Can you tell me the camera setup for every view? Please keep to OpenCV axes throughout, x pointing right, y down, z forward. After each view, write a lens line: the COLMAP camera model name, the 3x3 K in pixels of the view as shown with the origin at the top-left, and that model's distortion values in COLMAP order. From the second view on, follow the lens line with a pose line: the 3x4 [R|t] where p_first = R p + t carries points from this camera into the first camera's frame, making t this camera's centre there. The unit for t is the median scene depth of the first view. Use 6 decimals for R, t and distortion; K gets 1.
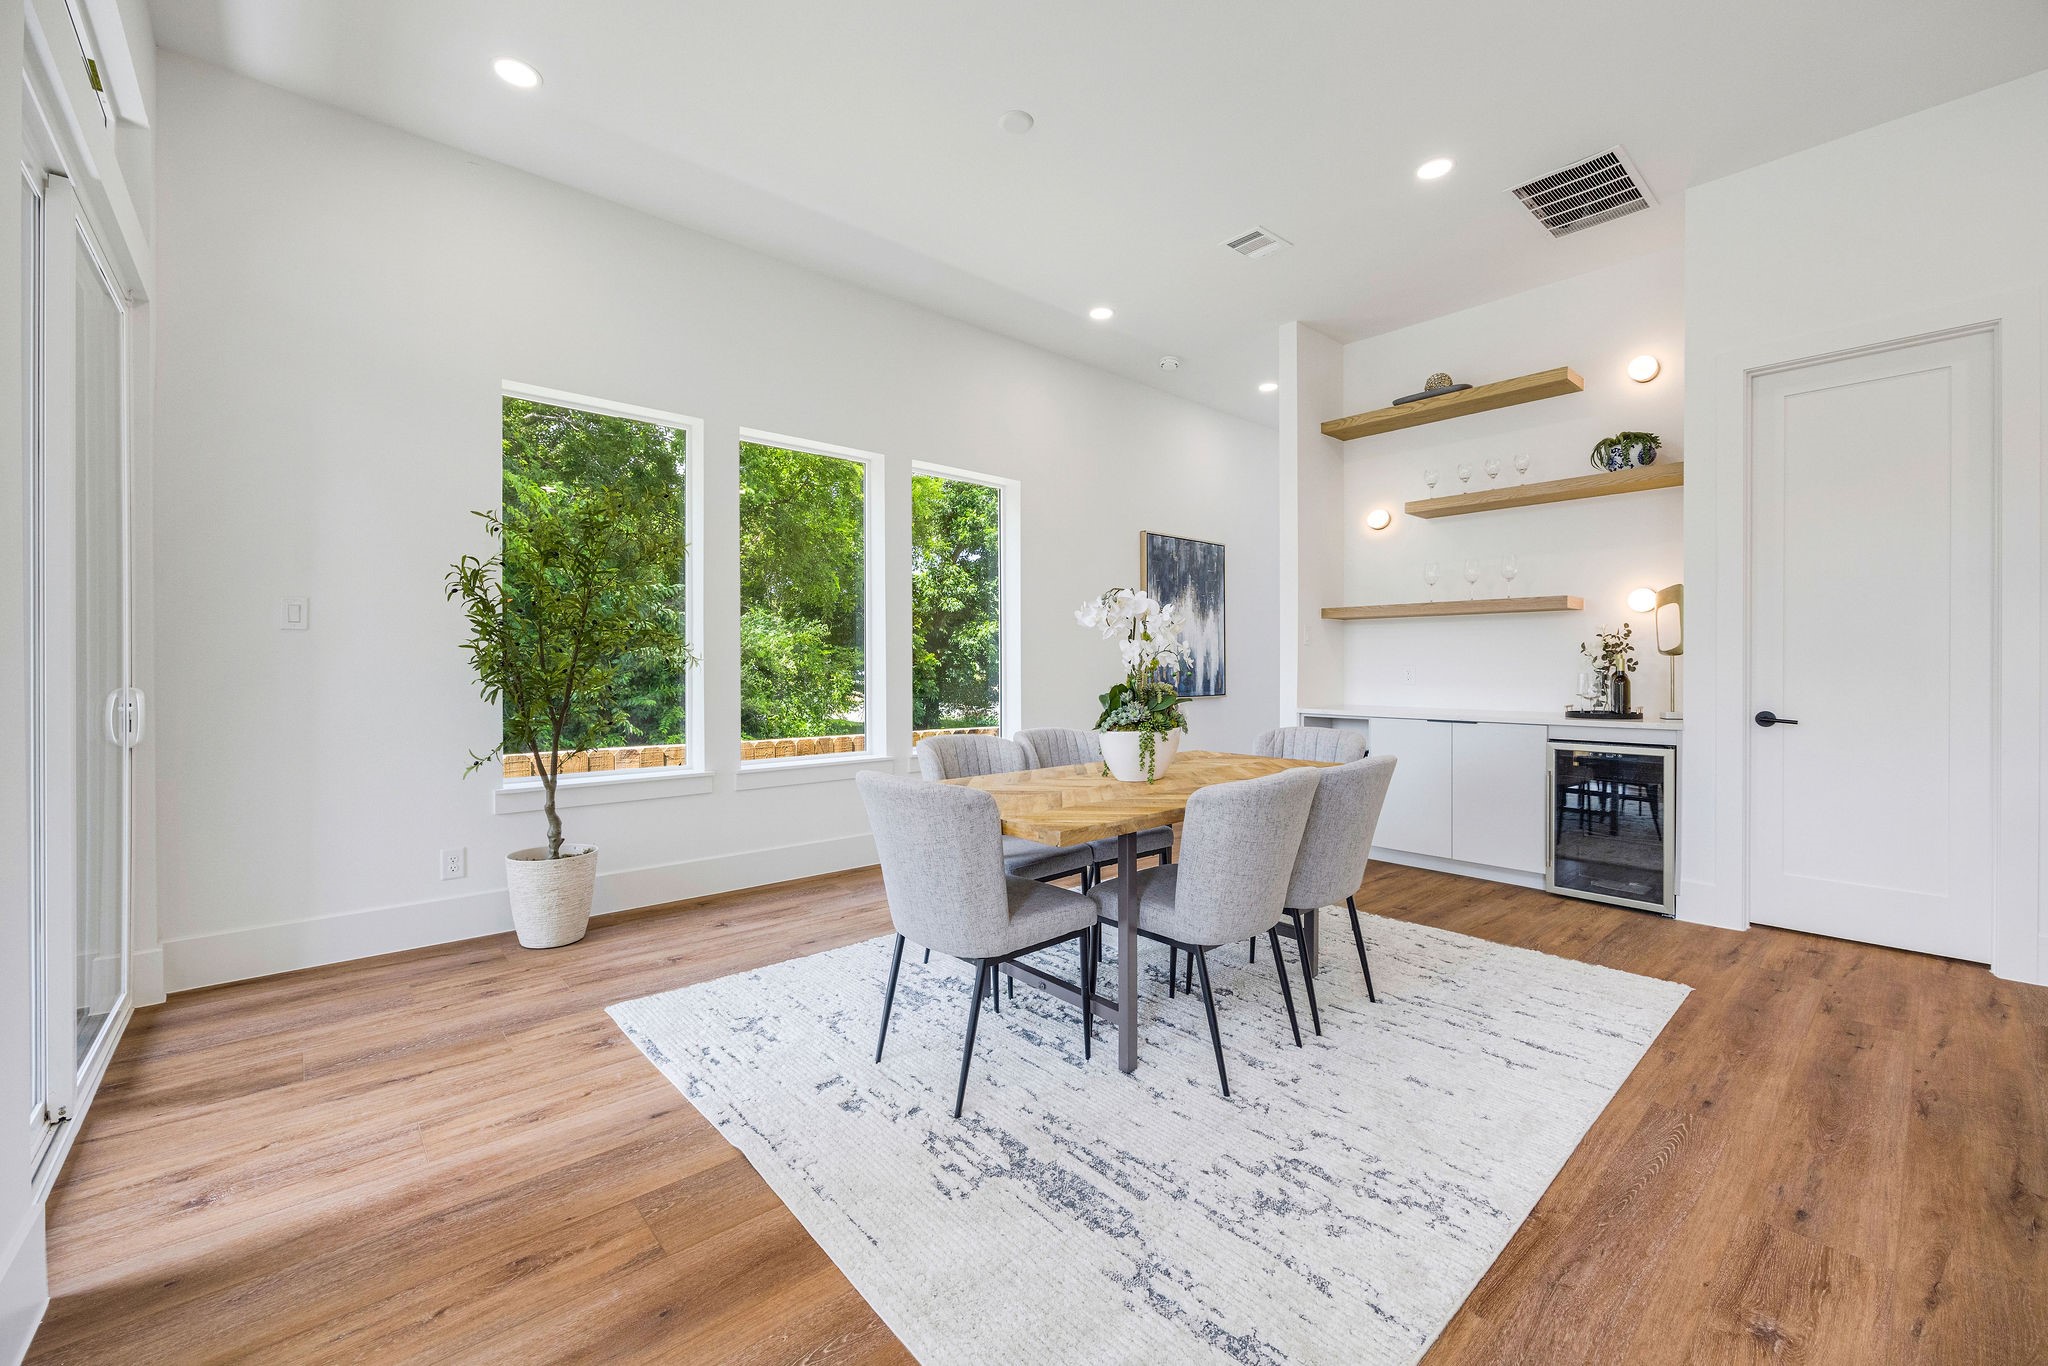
lens RADIAL K [[819.0, 0, 1019.3], [0, 819.0, 670.3], [0, 0, 1]] dist [-0.001537, -0.000609]
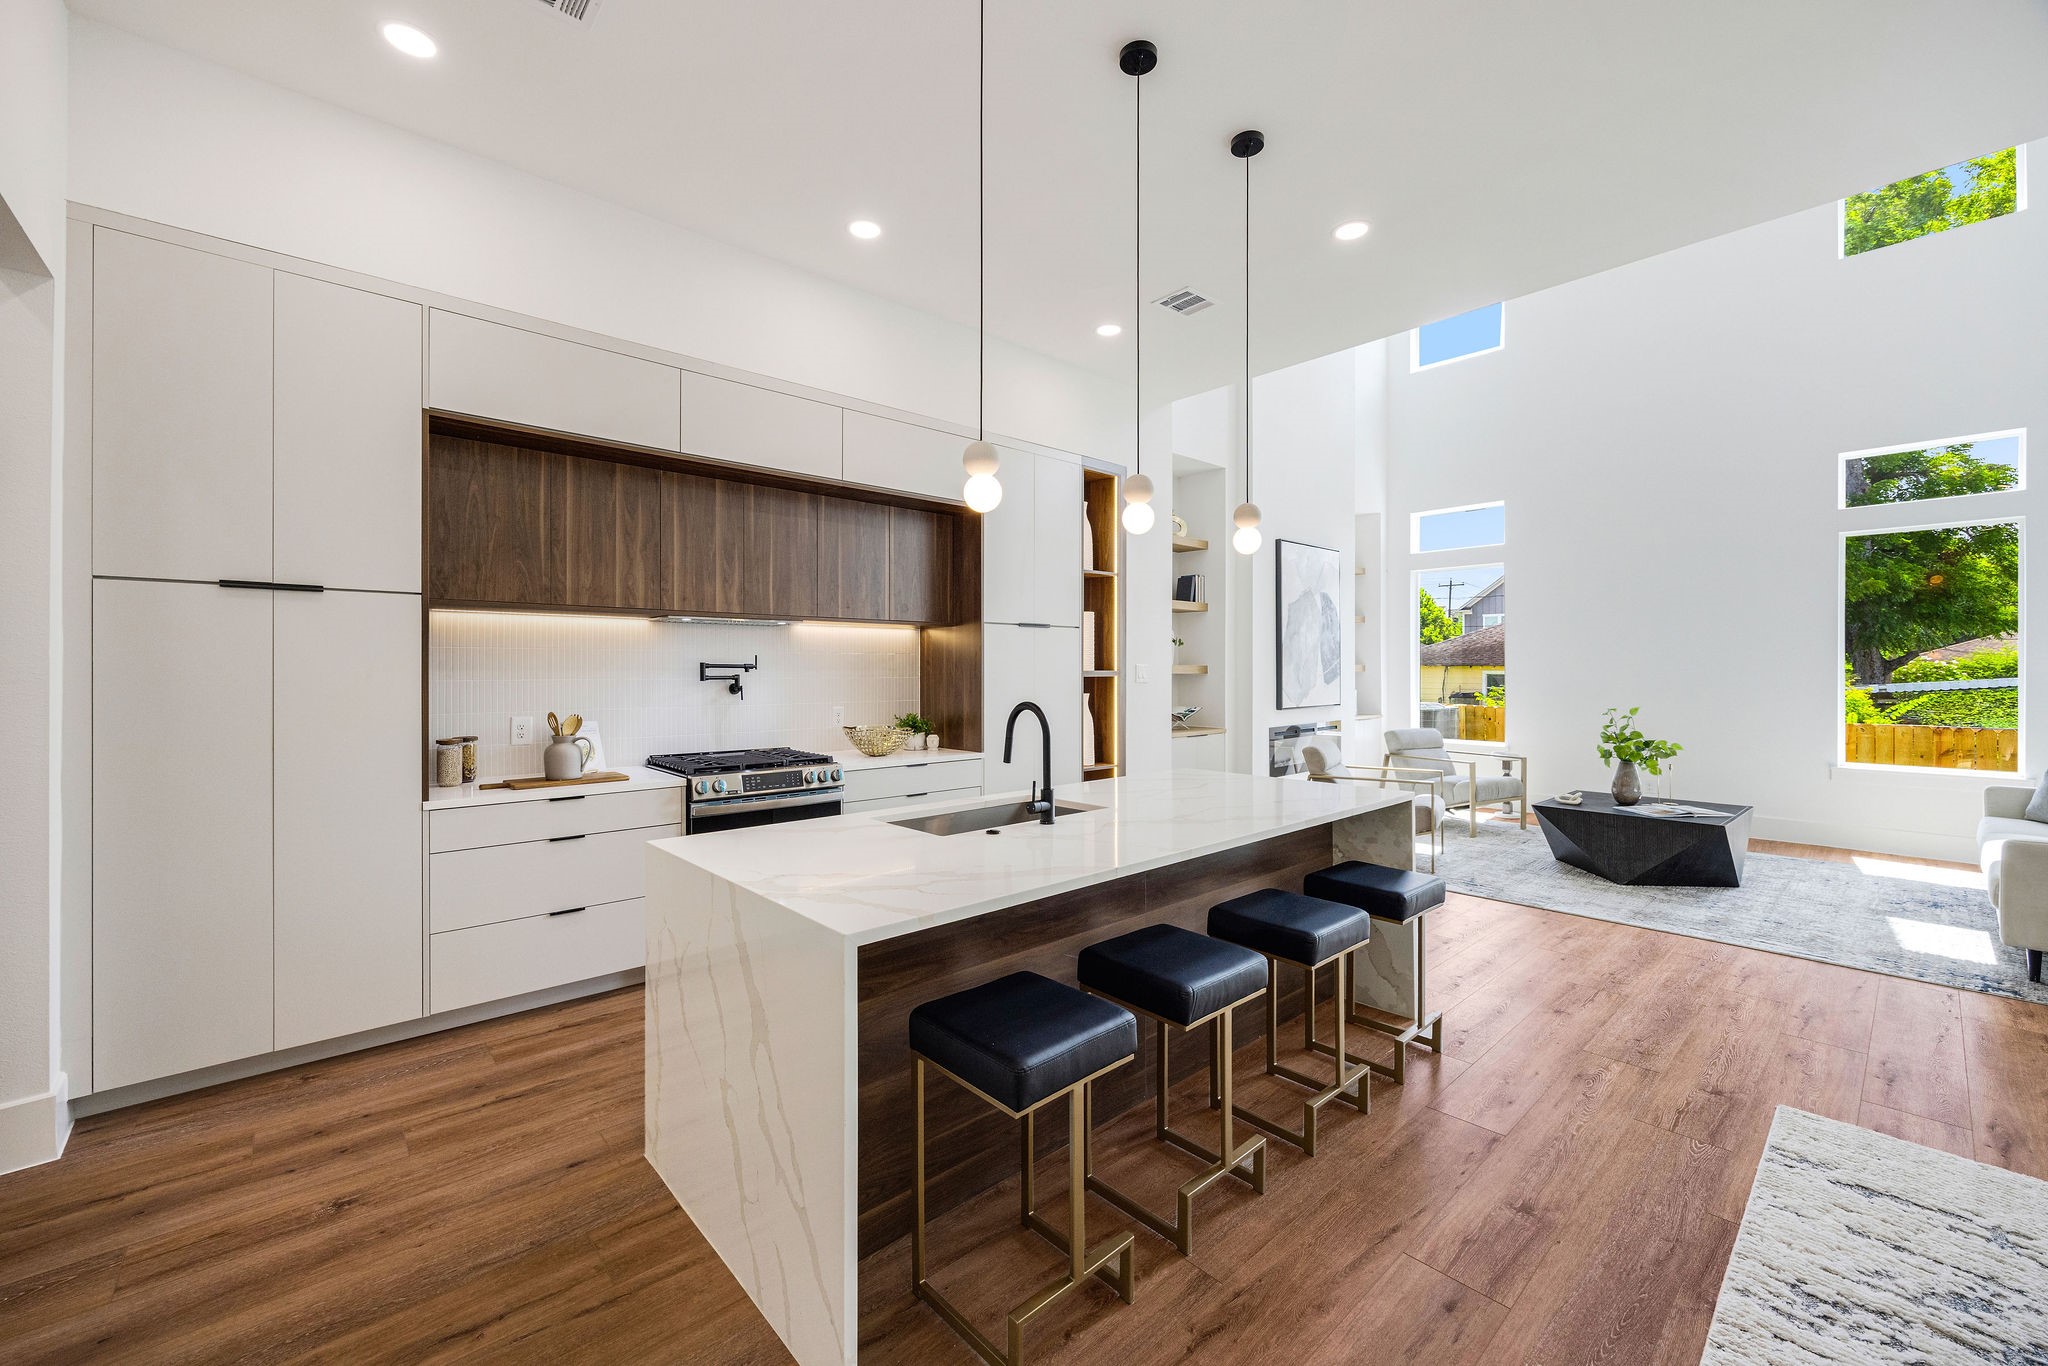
lens RADIAL K [[819.0, 0, 1005.9], [0, 819.0, 670.0], [0, 0, 1]] dist [-0.001537, -0.000609]
pose [[-0.999987, 0.000650, -0.005050, 0.742085], [0.000609, 0.999967, 0.008107, -0.068944], [0.005055, 0.008104, -0.999954, 0.983010]]
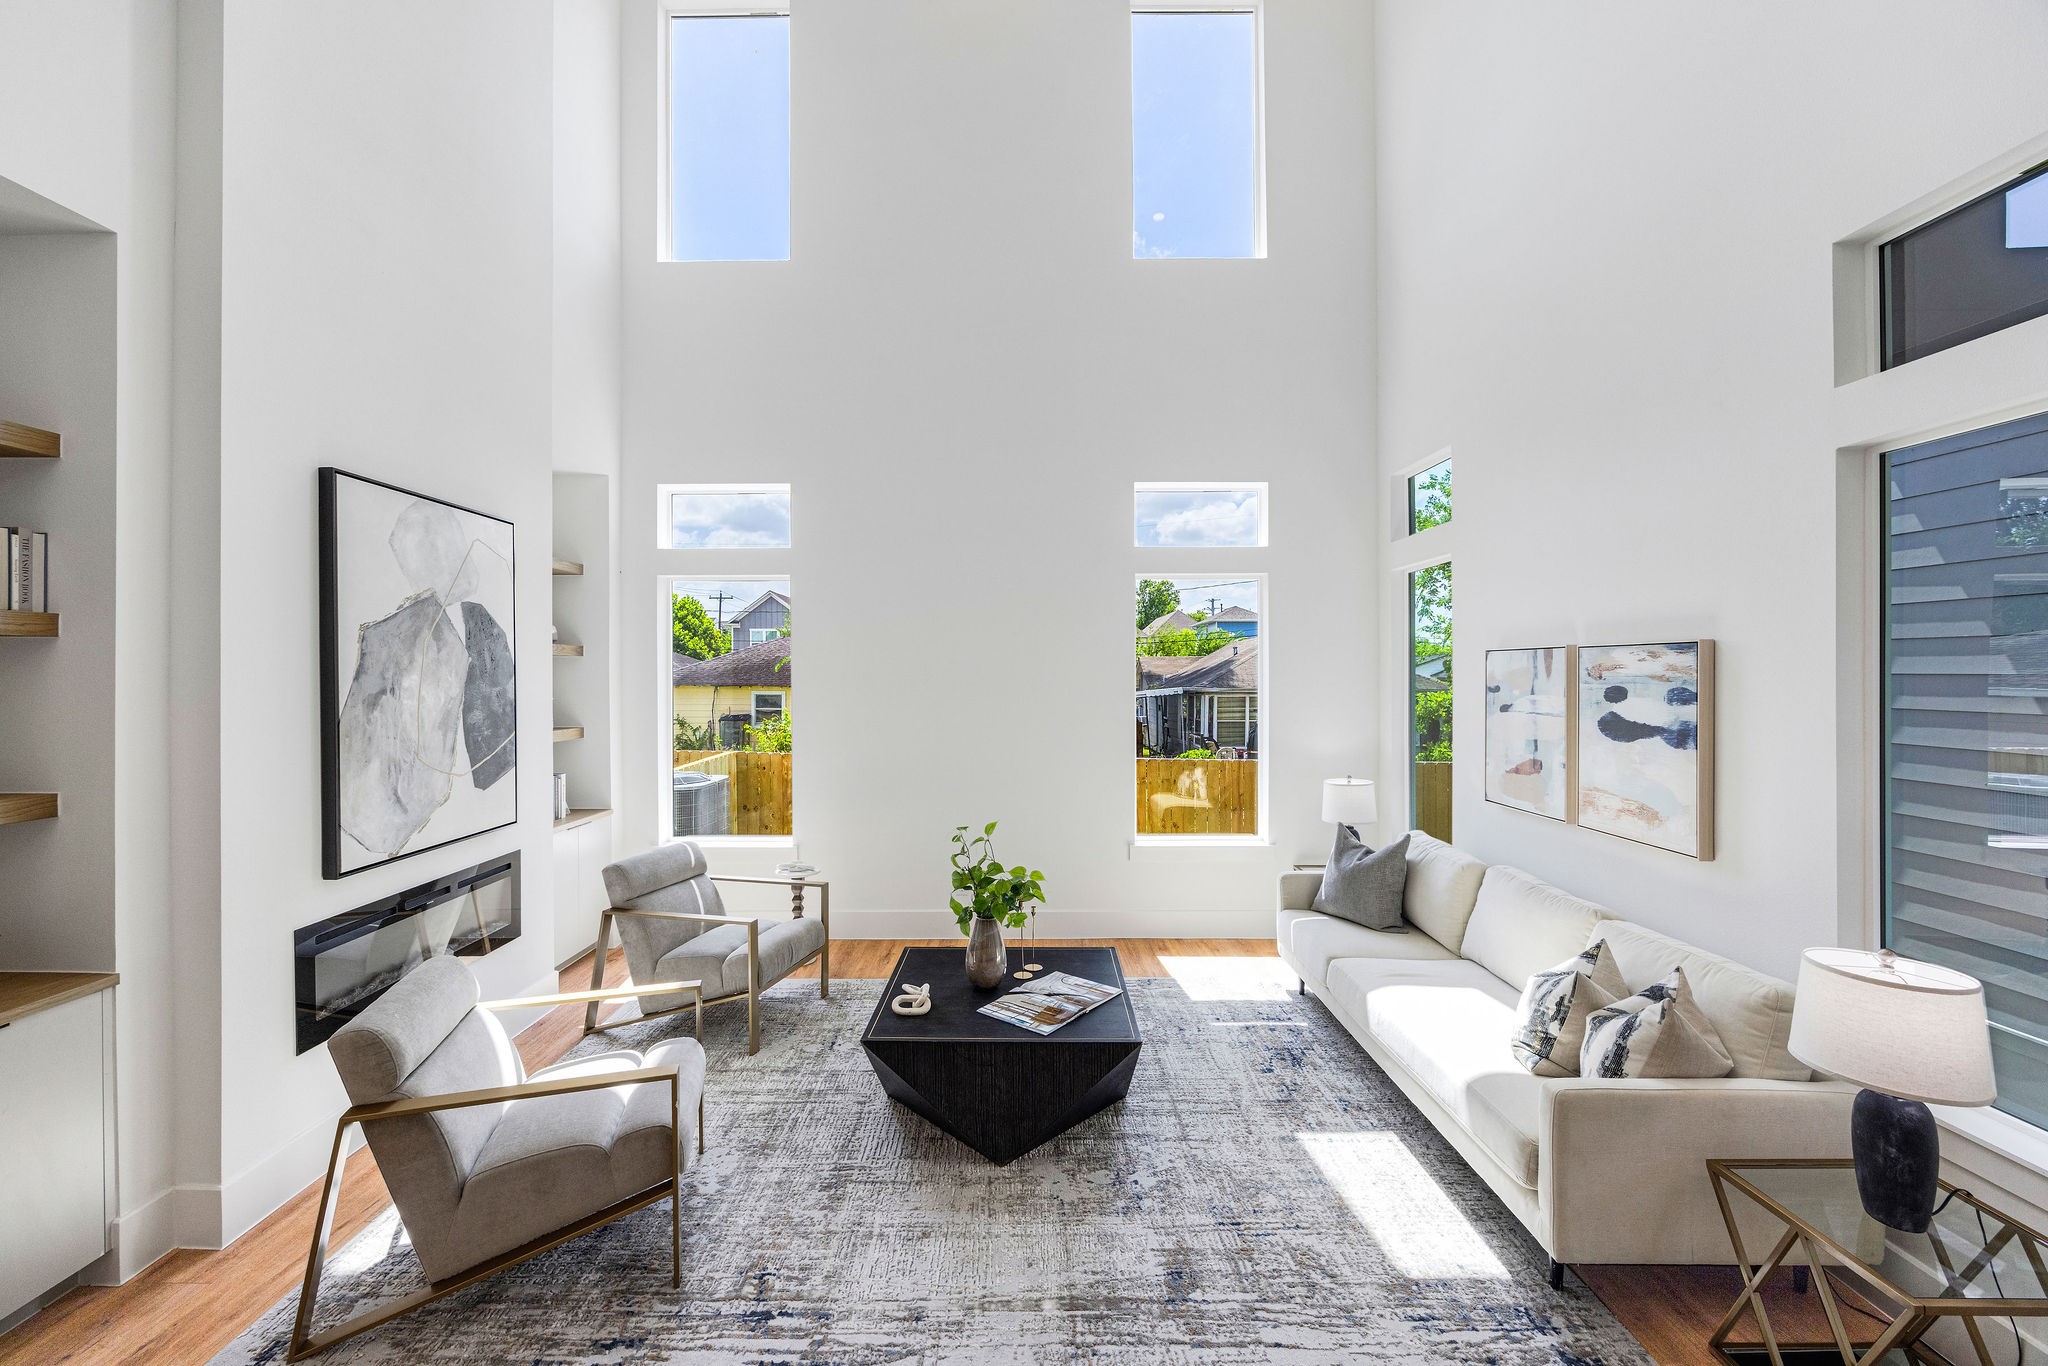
lens RADIAL K [[819.0, 0, 1017.3], [0, 819.0, 672.7], [0, 0, 1]] dist [-0.001537, -0.000609]
pose [[-0.659772, -0.002611, -0.751462, 0.247000], [-0.003695, 0.999993, -0.000230, -0.163387], [0.751457, 0.002625, -0.659777, 0.094394]]
